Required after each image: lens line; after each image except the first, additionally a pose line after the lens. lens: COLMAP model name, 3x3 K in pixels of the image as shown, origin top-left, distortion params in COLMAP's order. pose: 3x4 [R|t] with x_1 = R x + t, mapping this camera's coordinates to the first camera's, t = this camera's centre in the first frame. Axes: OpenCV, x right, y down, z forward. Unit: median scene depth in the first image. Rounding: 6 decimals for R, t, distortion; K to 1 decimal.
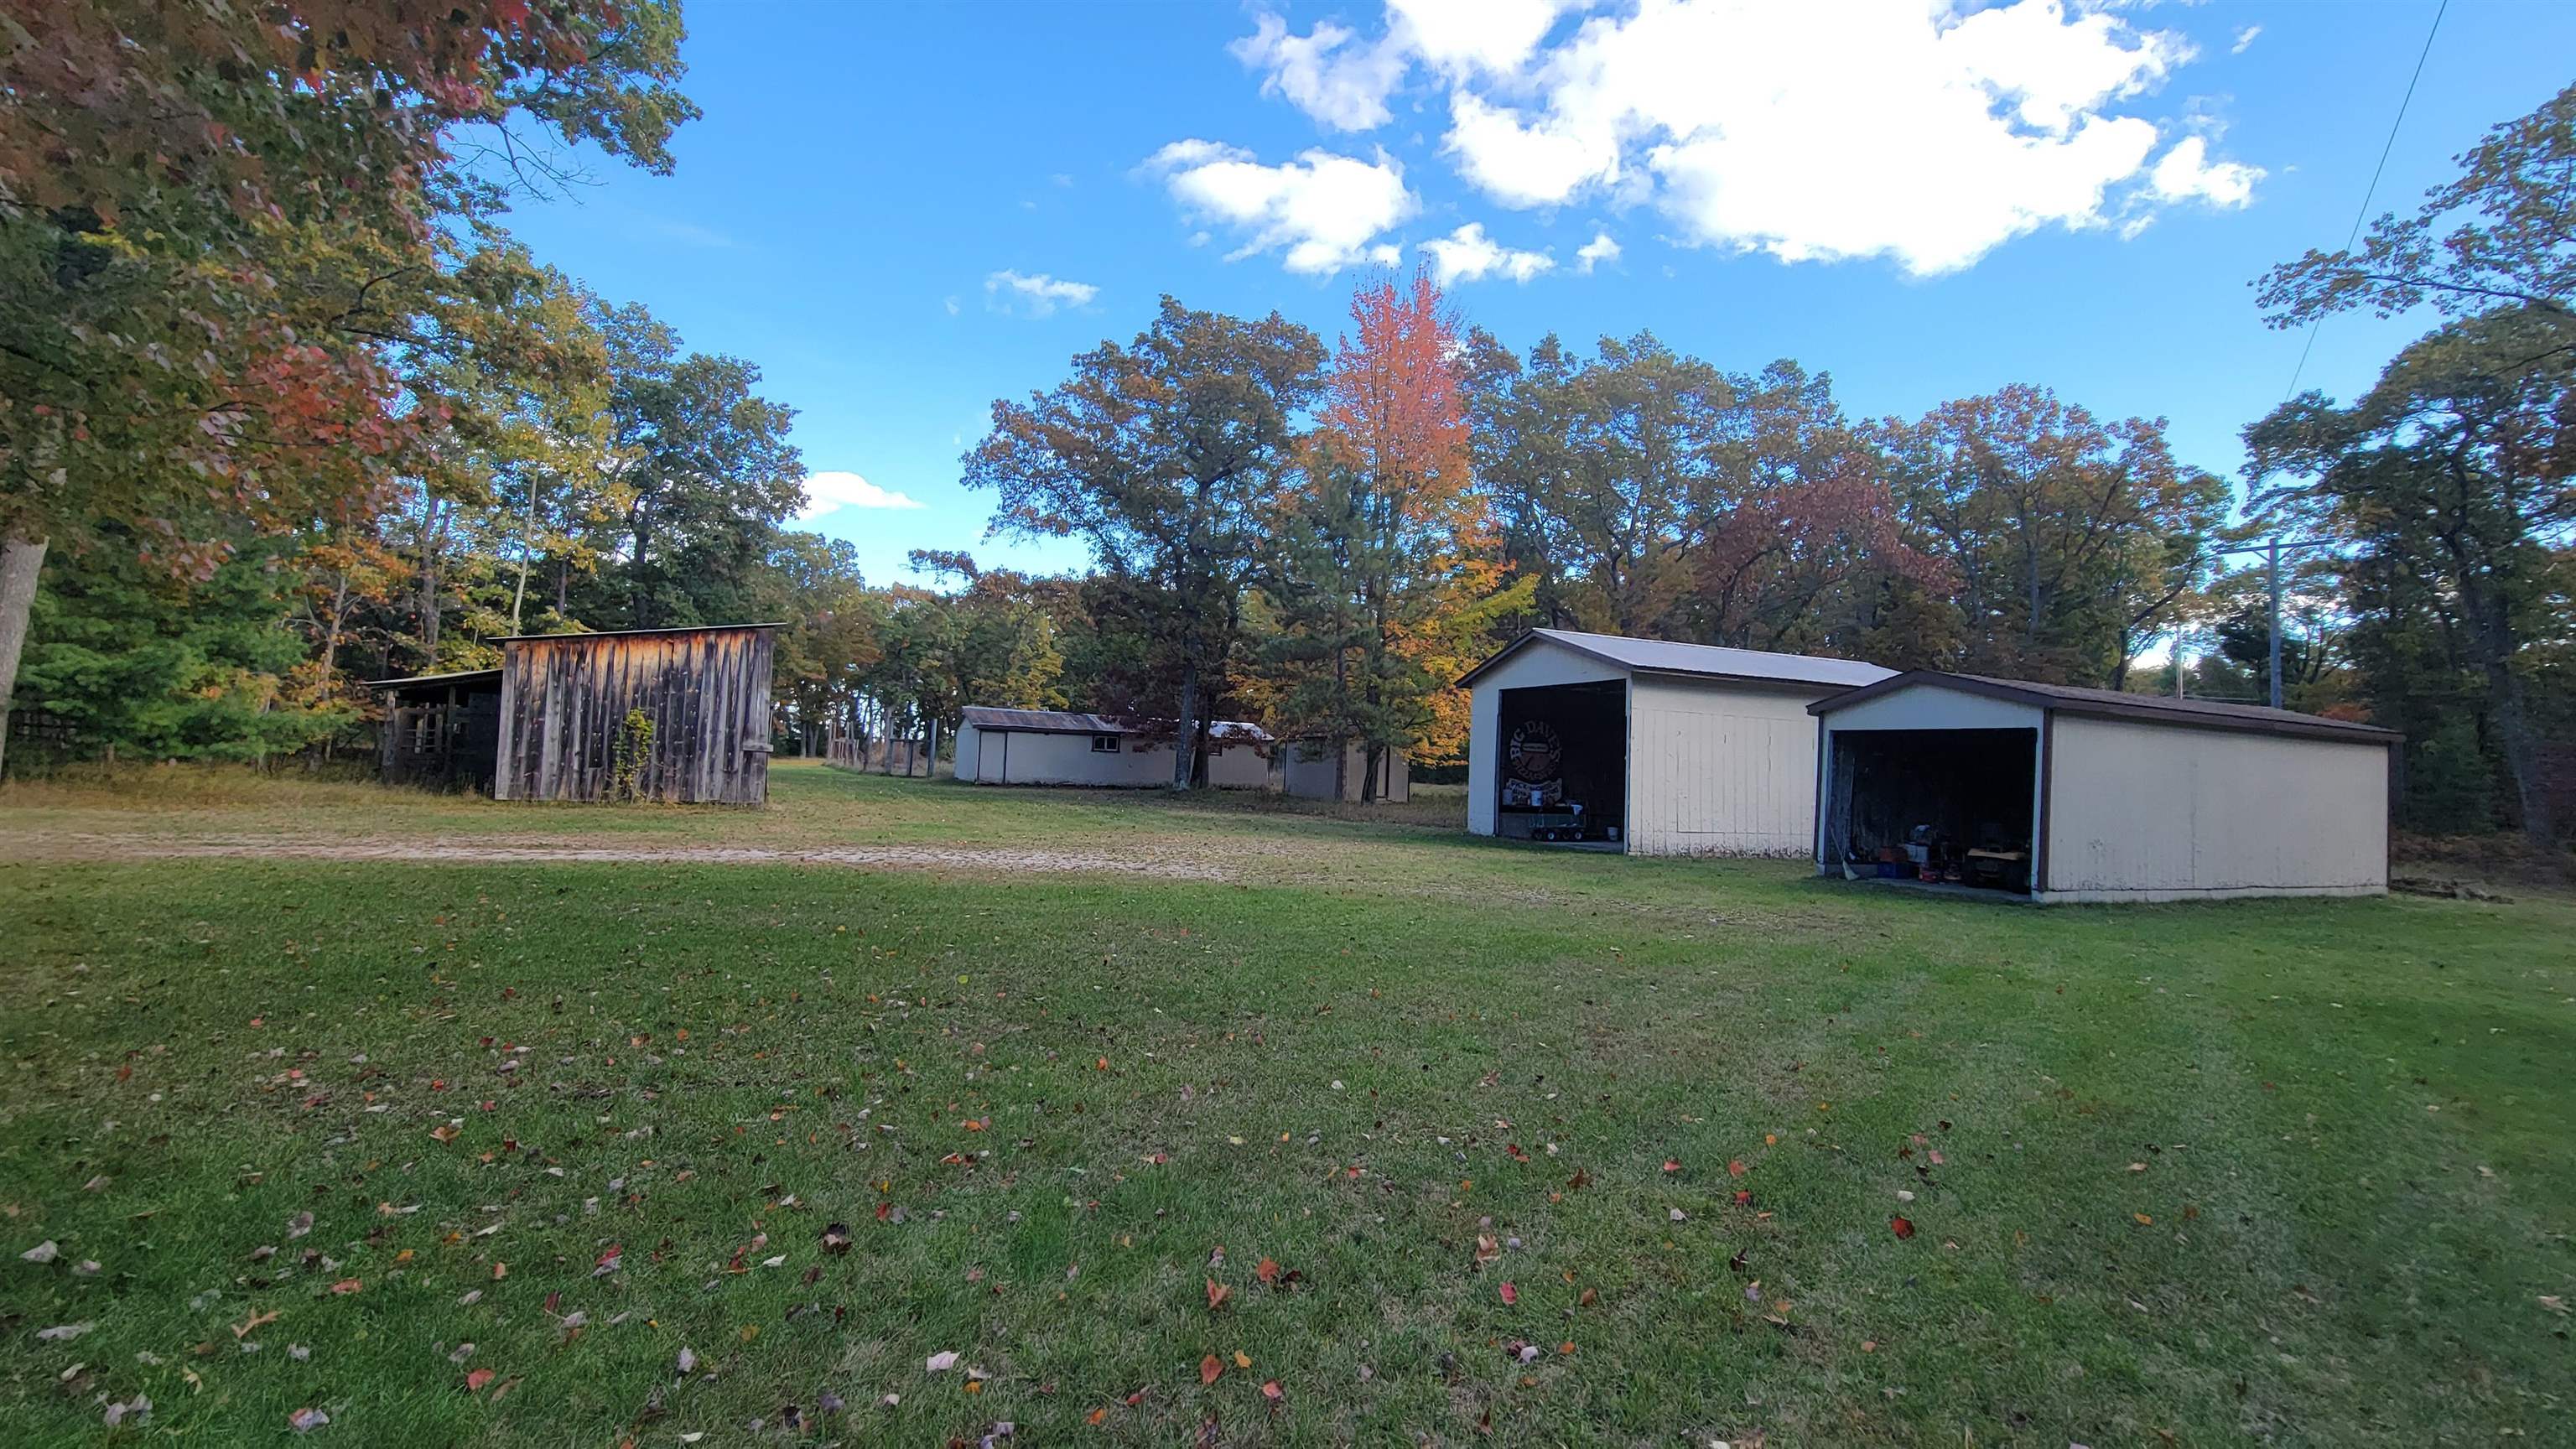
lens RADIAL K [[1050.9, 0, 1285.1], [0, 1050.9, 728.1], [0, 0, 1]] dist [-0.004789, -0.000768]
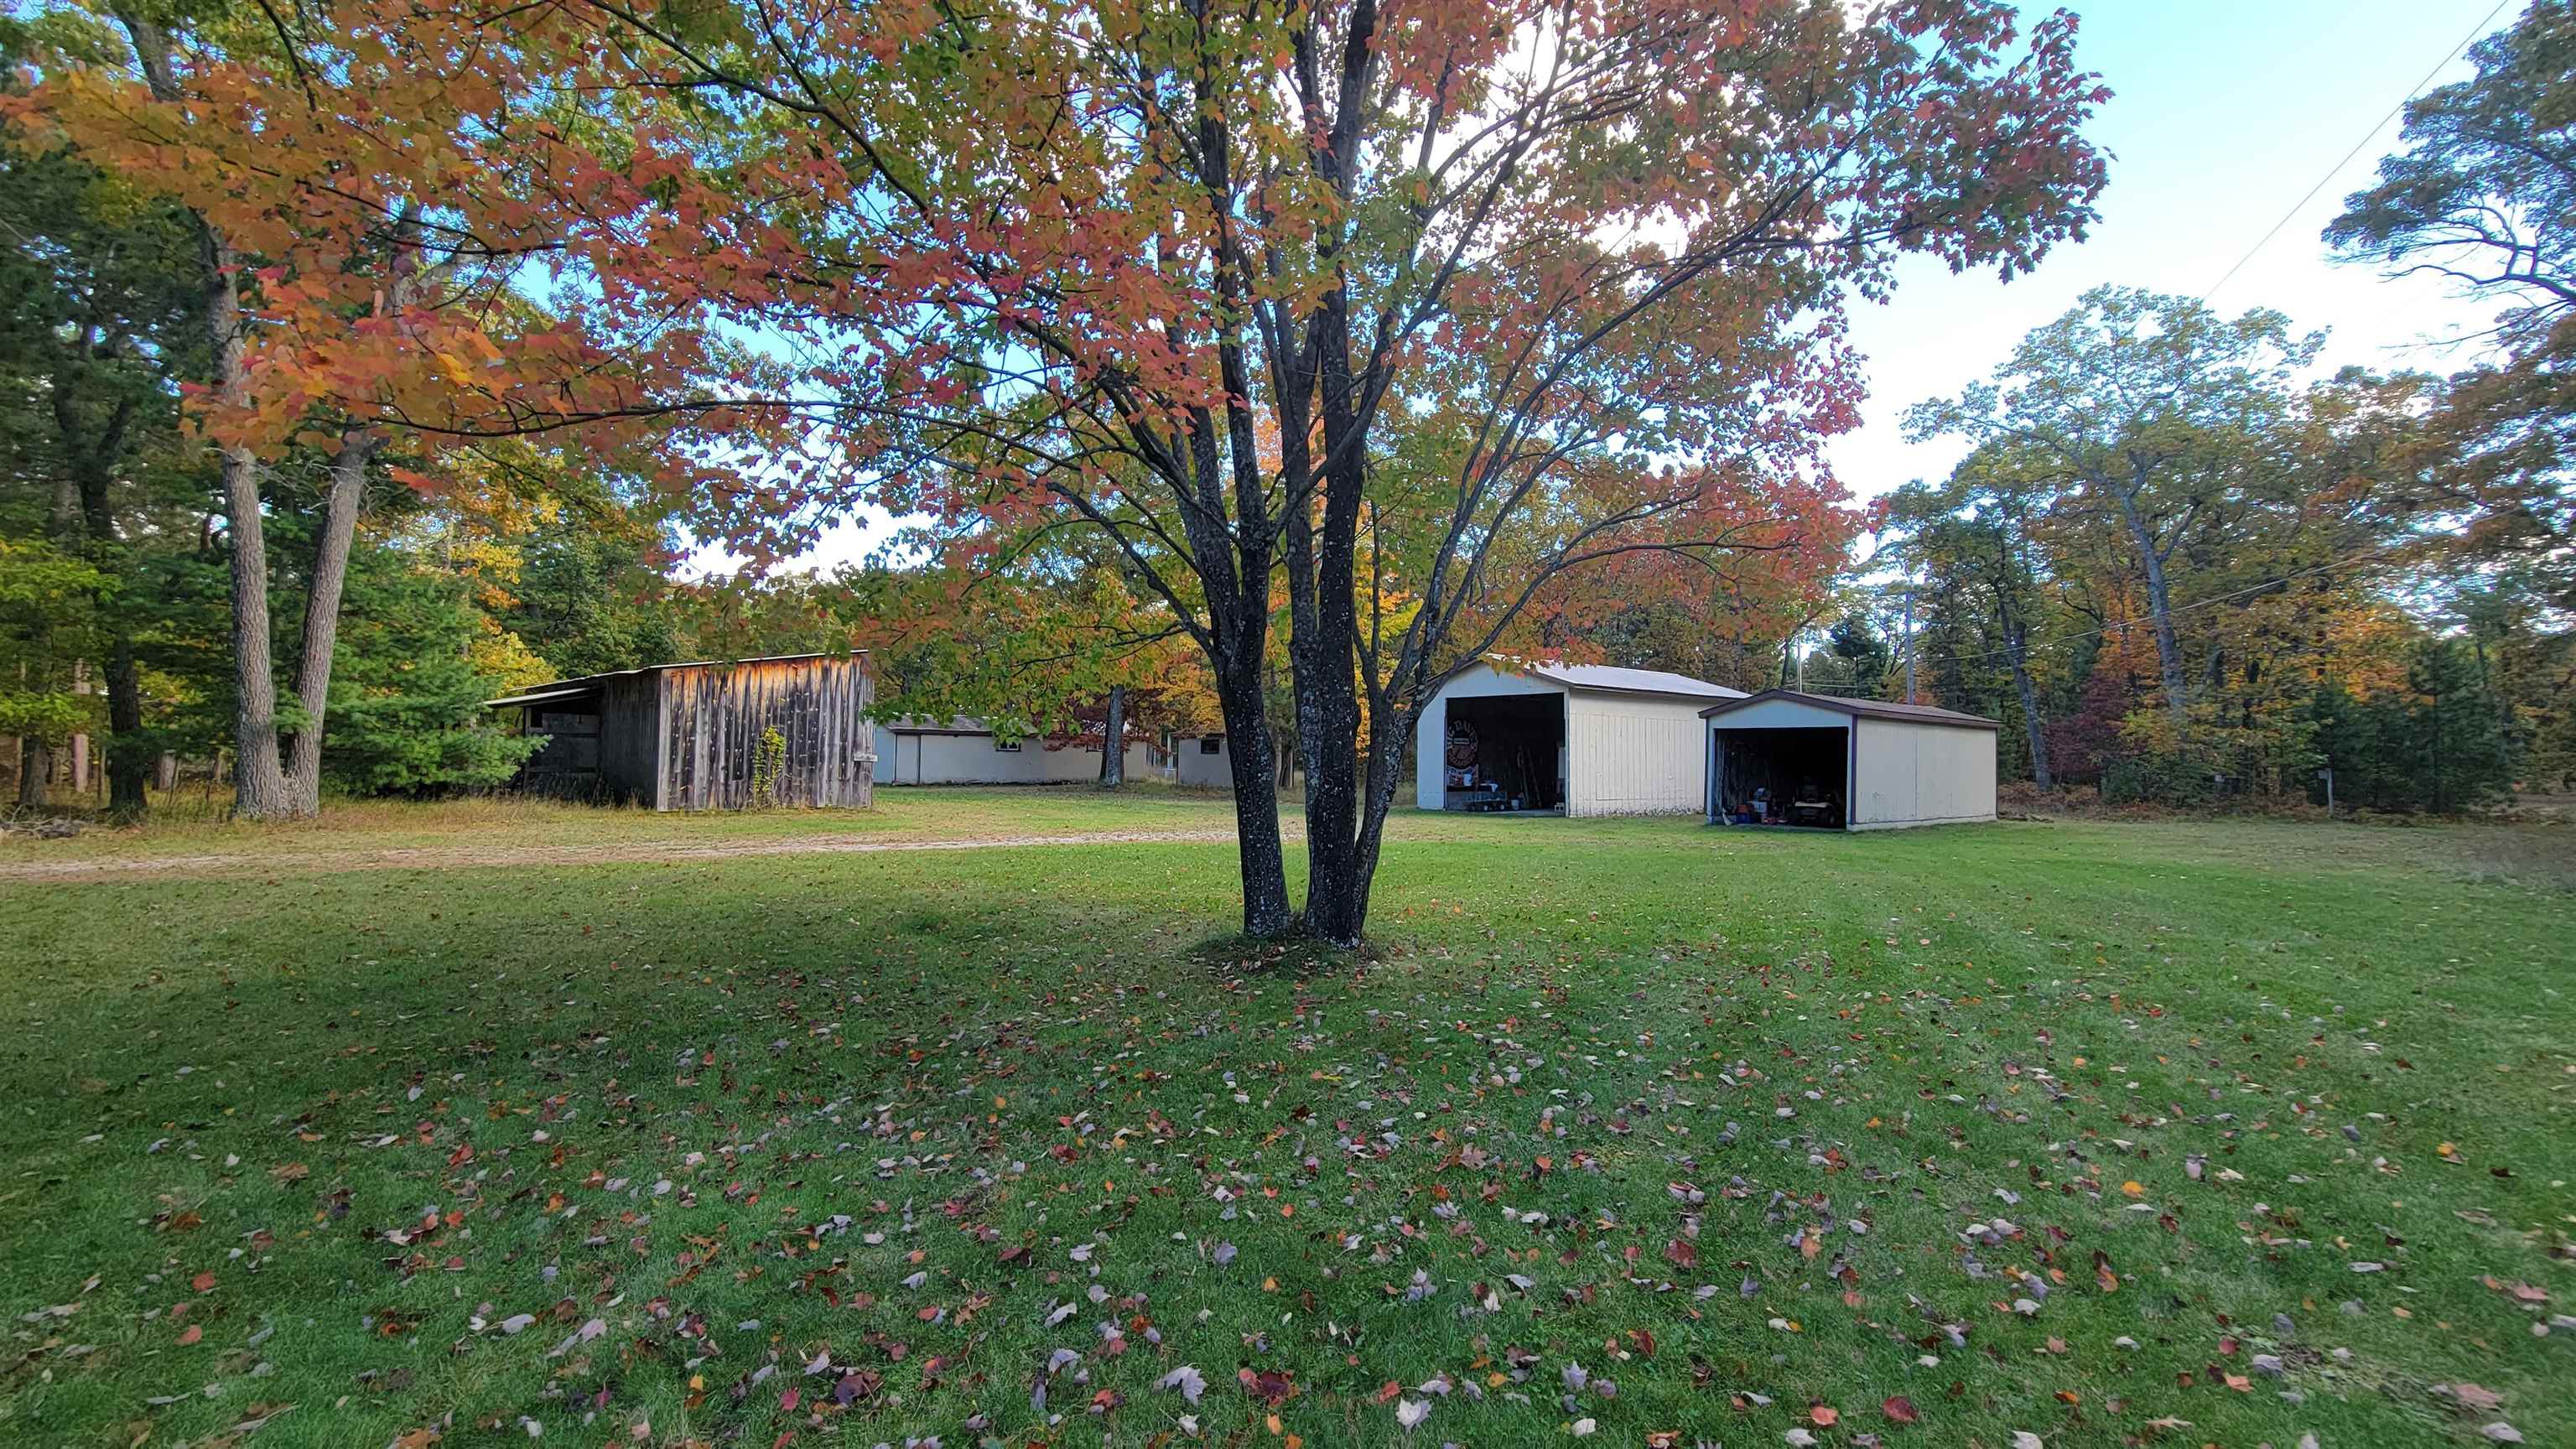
lens RADIAL K [[1050.9, 0, 1290.3], [0, 1050.9, 727.0], [0, 0, 1]] dist [-0.004789, -0.000768]
pose [[0.961185, -0.019473, 0.275216, -0.384270], [0.016553, 0.999779, 0.012928, -0.022743], [-0.275407, -0.007870, 0.961296, -0.230995]]
